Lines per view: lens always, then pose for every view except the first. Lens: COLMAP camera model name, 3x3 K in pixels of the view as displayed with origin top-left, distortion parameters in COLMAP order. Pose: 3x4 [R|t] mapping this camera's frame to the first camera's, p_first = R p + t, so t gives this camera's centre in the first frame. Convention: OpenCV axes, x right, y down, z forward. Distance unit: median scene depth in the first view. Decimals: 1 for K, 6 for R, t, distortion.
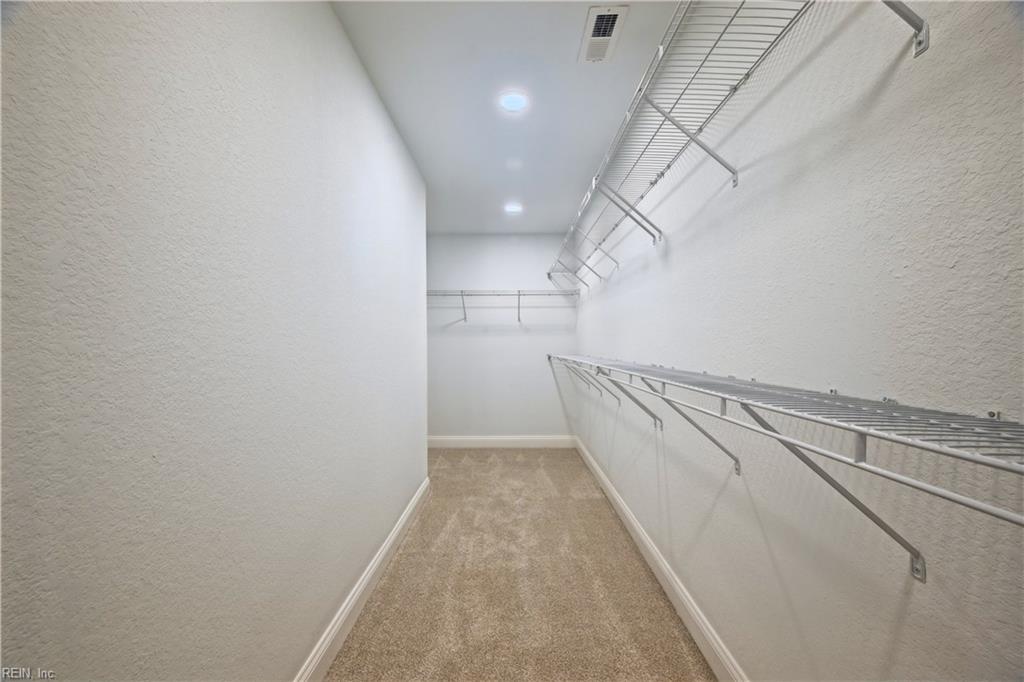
lens RADIAL K [[399.4, 0, 511.1], [0, 399.4, 346.1], [0, 0, 1]] dist [0.008793, -0.000001]
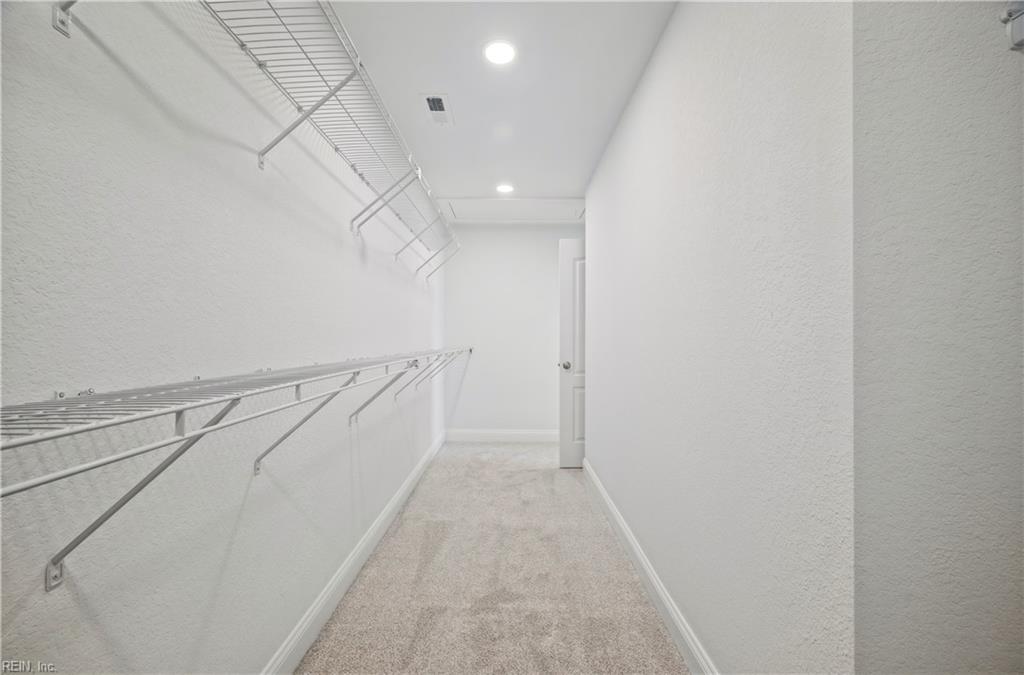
lens RADIAL K [[400.2, 0, 512.0], [0, 400.2, 337.5], [0, 0, 1]] dist [0.018404, -0.008836]
pose [[-0.999742, -0.013571, 0.018237, -0.044256], [-0.013237, 0.999745, 0.018319, -0.018879], [-0.018481, 0.018073, -0.999666, 1.954641]]
